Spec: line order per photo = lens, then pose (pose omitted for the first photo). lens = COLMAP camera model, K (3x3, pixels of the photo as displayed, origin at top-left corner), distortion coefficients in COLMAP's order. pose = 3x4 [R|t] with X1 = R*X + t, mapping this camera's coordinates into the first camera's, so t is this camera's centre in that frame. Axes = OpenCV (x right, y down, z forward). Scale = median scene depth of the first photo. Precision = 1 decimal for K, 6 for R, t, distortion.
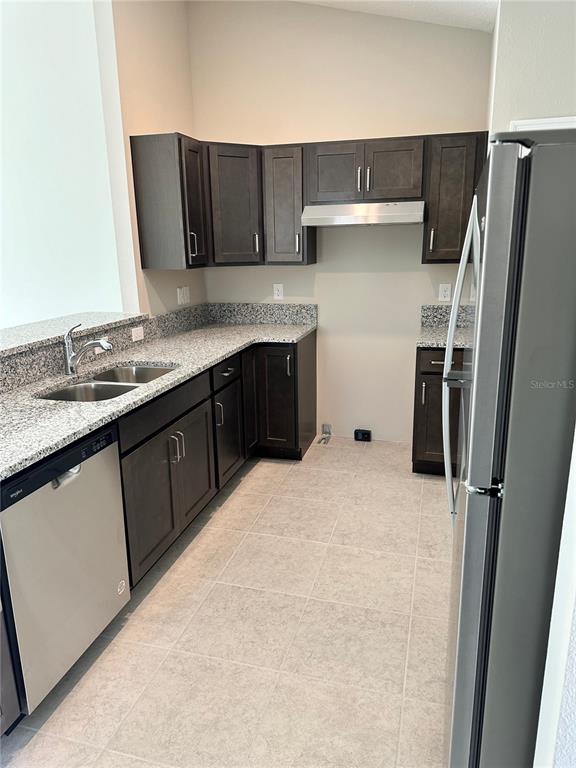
lens RADIAL K [[531.8, 0, 292.2], [0, 531.8, 381.7], [0, 0, 1]] dist [0.007864, -0.009986]
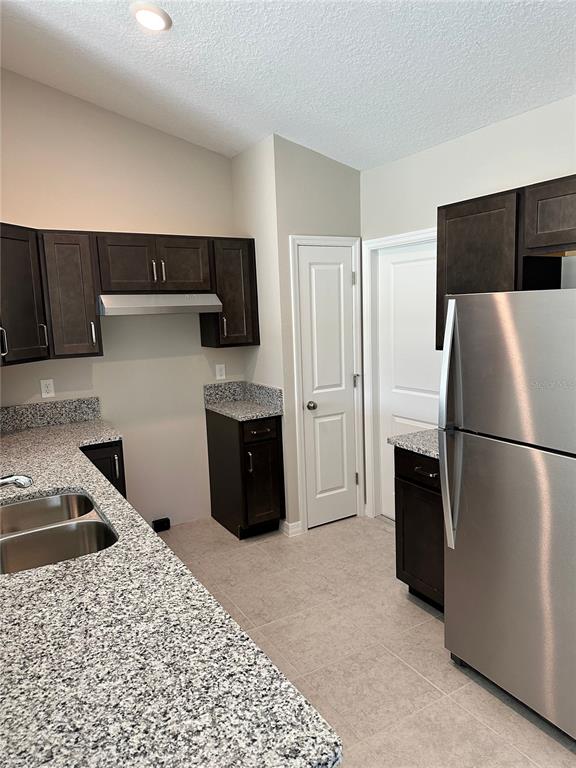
lens RADIAL K [[531.8, 0, 294.0], [0, 531.8, 381.8], [0, 0, 1]] dist [0.007864, -0.009986]
pose [[0.694288, -0.106130, 0.711829, -0.428138], [0.202024, 0.978040, -0.051225, -0.063403], [-0.690760, 0.179372, 0.700483, 0.130319]]
